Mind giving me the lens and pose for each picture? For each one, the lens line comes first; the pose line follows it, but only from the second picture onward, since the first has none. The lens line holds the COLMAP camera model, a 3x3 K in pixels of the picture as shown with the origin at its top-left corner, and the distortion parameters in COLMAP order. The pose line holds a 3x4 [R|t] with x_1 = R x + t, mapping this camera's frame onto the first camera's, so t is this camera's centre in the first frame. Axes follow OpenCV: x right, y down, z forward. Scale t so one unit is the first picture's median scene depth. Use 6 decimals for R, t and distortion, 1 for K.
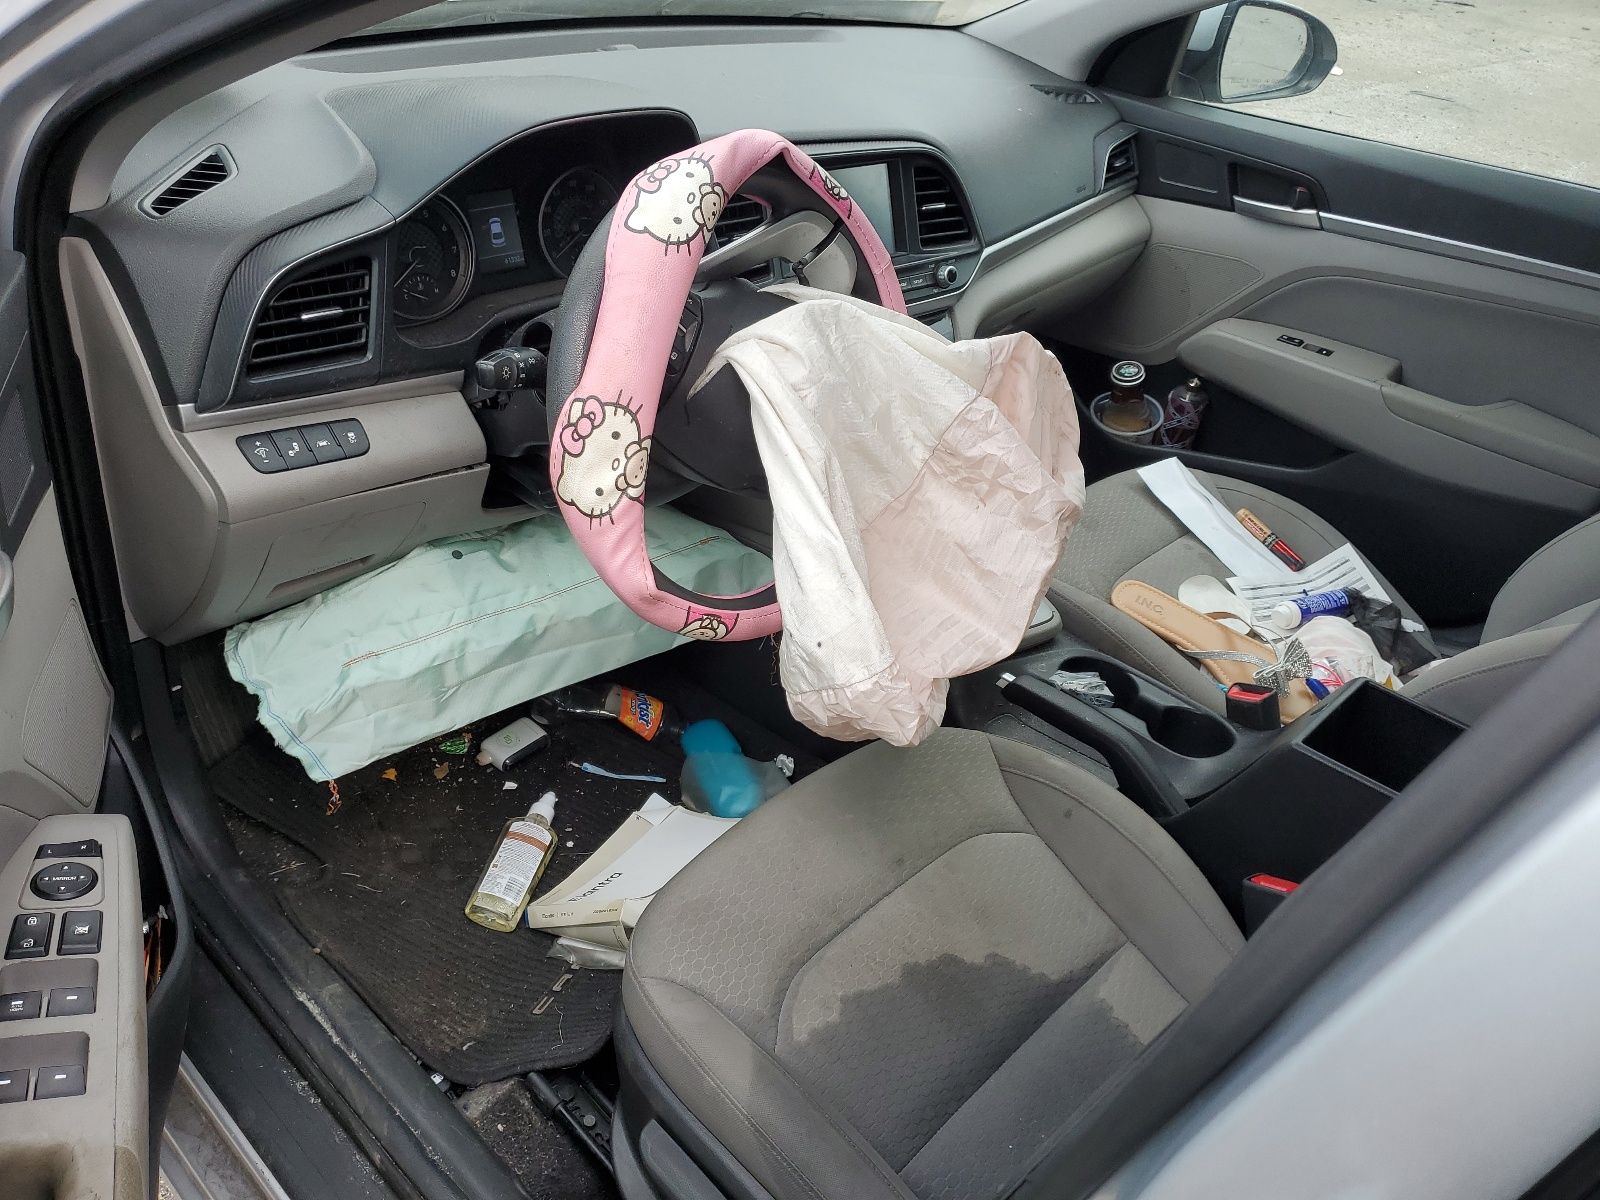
lens RADIAL K [[1279.8, 0, 788.6], [0, 1279.8, 588.0], [0, 0, 1]] dist [-0.010708, 0.048501]
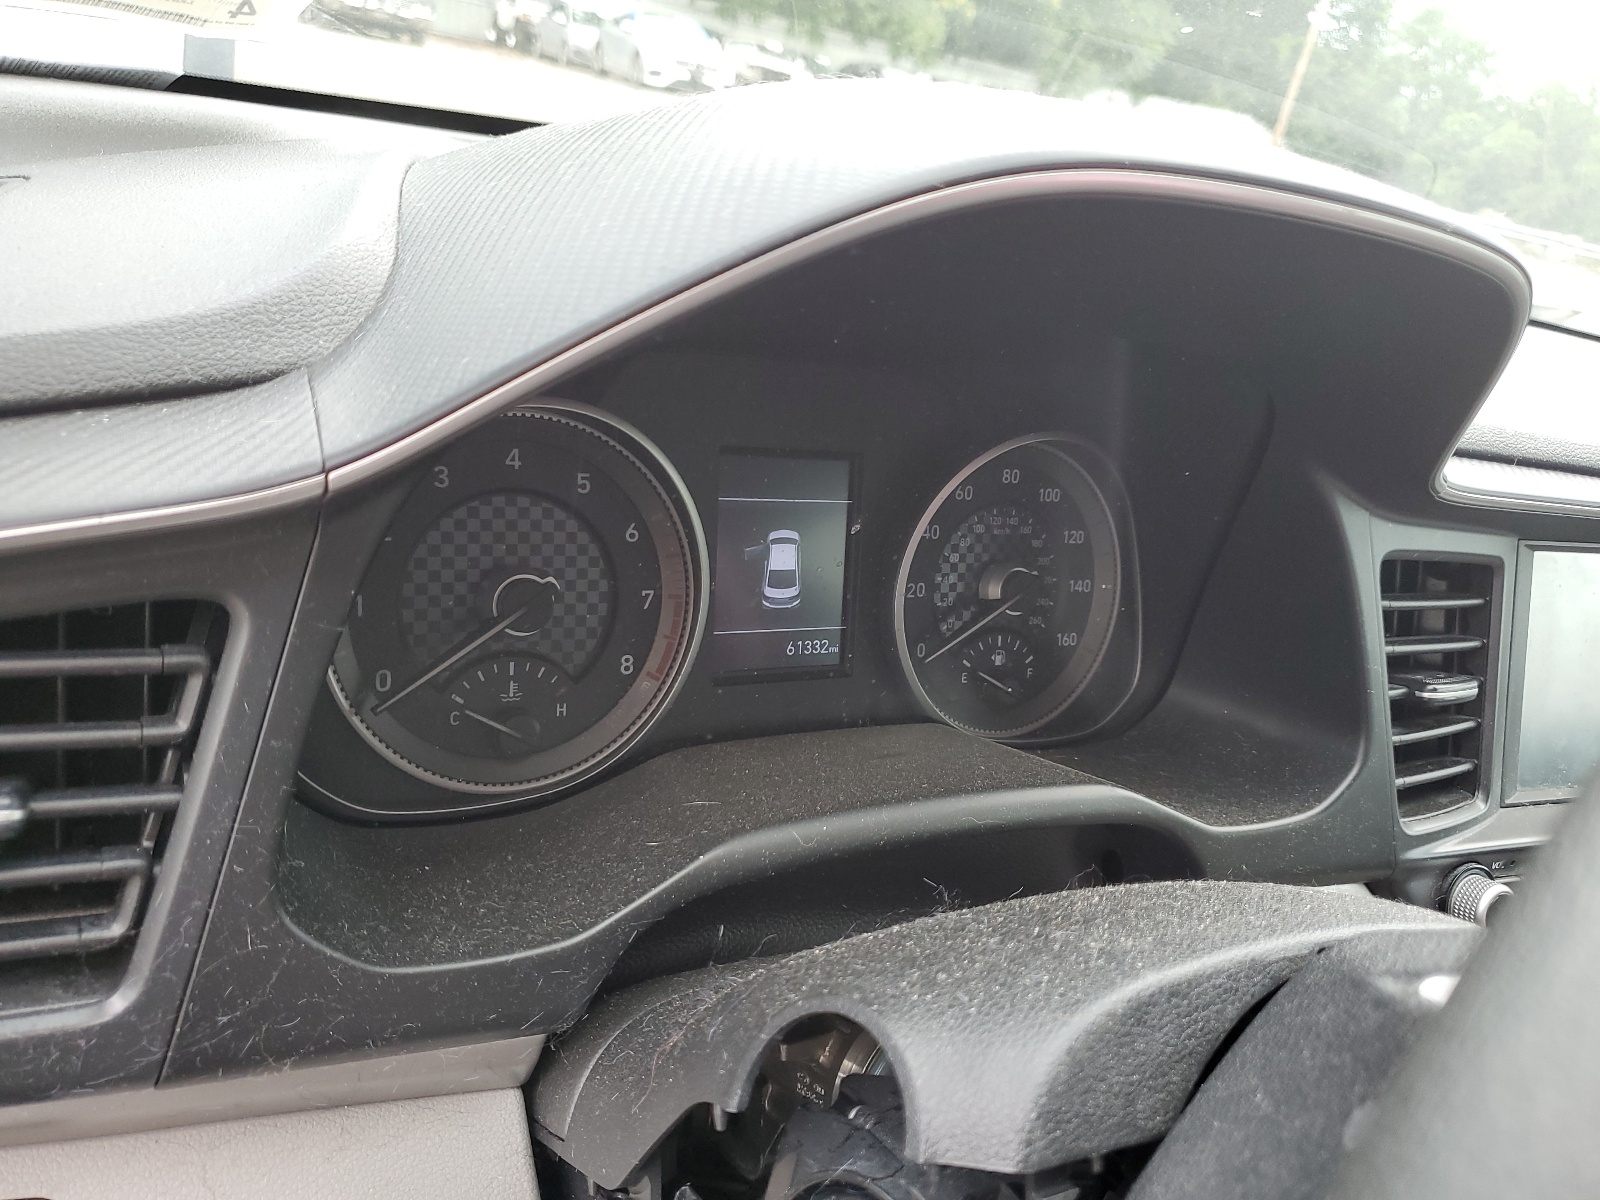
lens RADIAL K [[1279.8, 0, 788.6], [0, 1279.8, 588.0], [0, 0, 1]] dist [-0.010708, 0.048501]
pose [[0.959288, 0.176718, -0.220312, -0.163844], [-0.225292, 0.949227, -0.219573, -0.217215], [0.170323, 0.260269, 0.950395, 0.738808]]
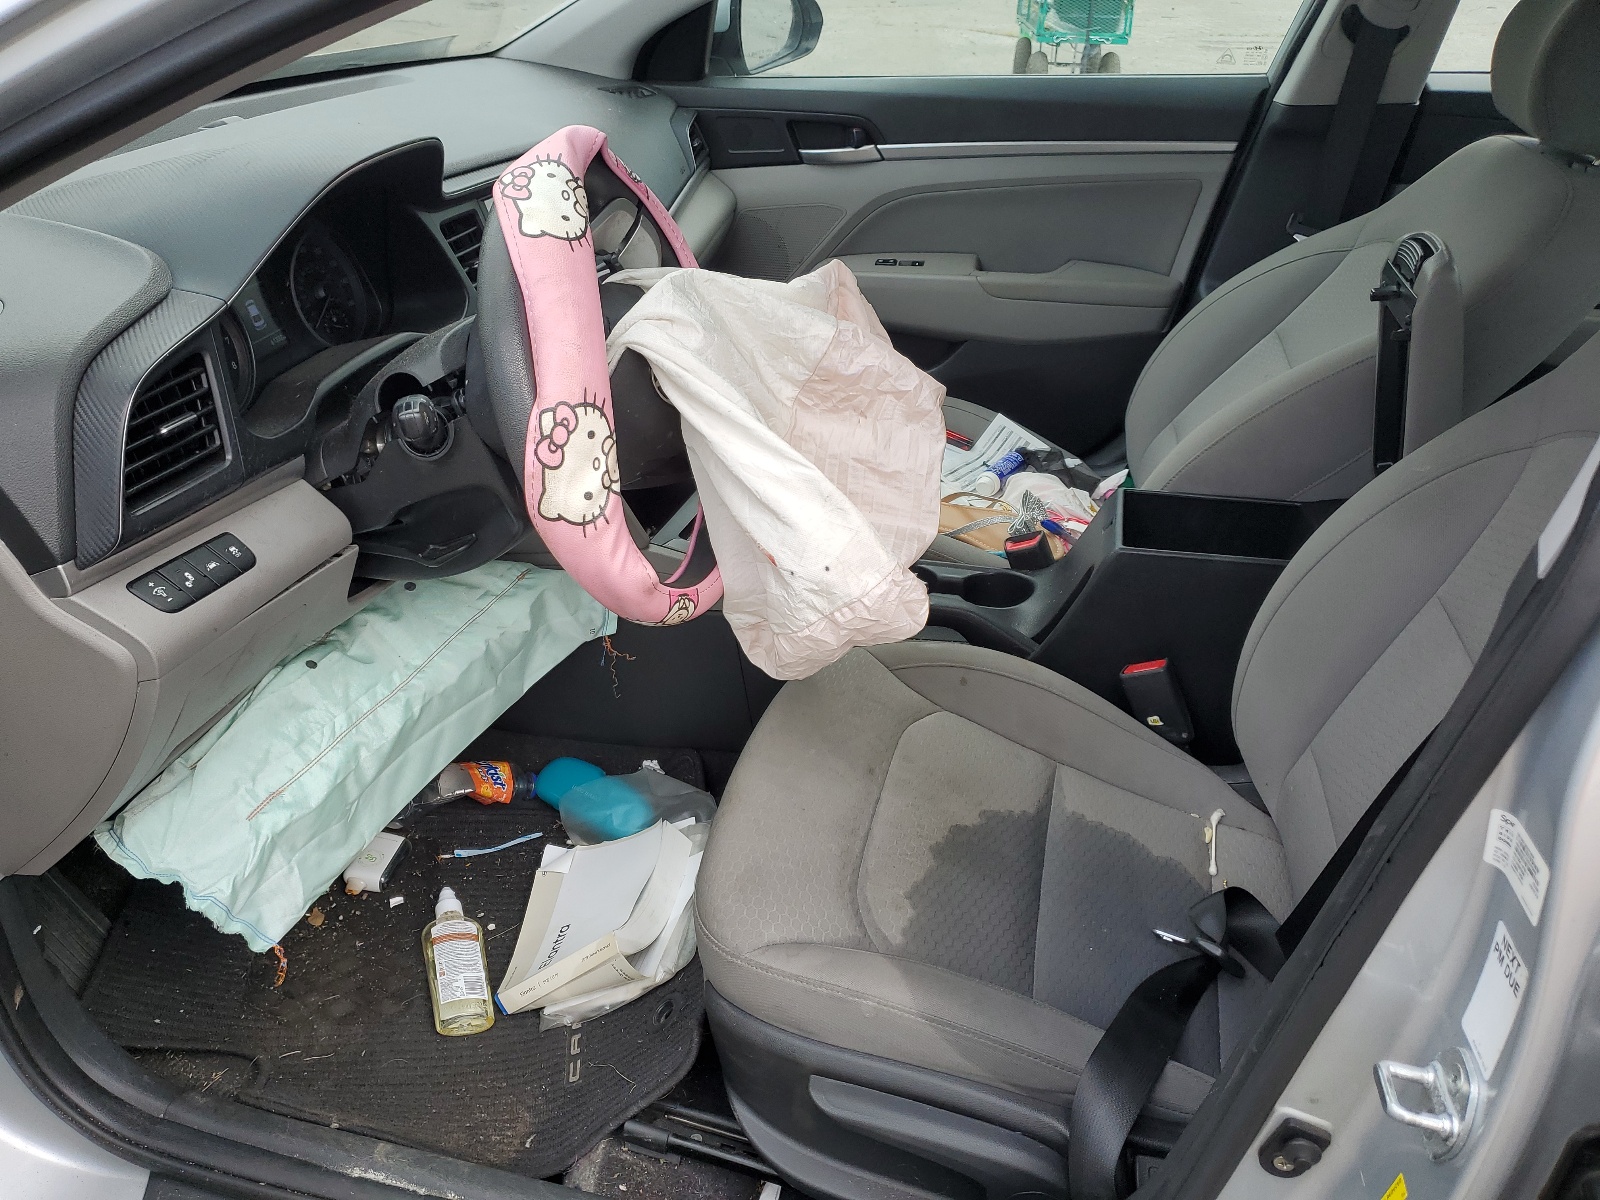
lens RADIAL K [[1269.1, 0, 778.2], [0, 1269.1, 594.6], [0, 0, 1]] dist [0.043118, -0.101043]
pose [[0.868323, -0.334967, 0.365805, -0.335544], [0.345158, 0.937719, 0.039356, 0.007422], [-0.356205, 0.092087, 0.929859, 0.029123]]
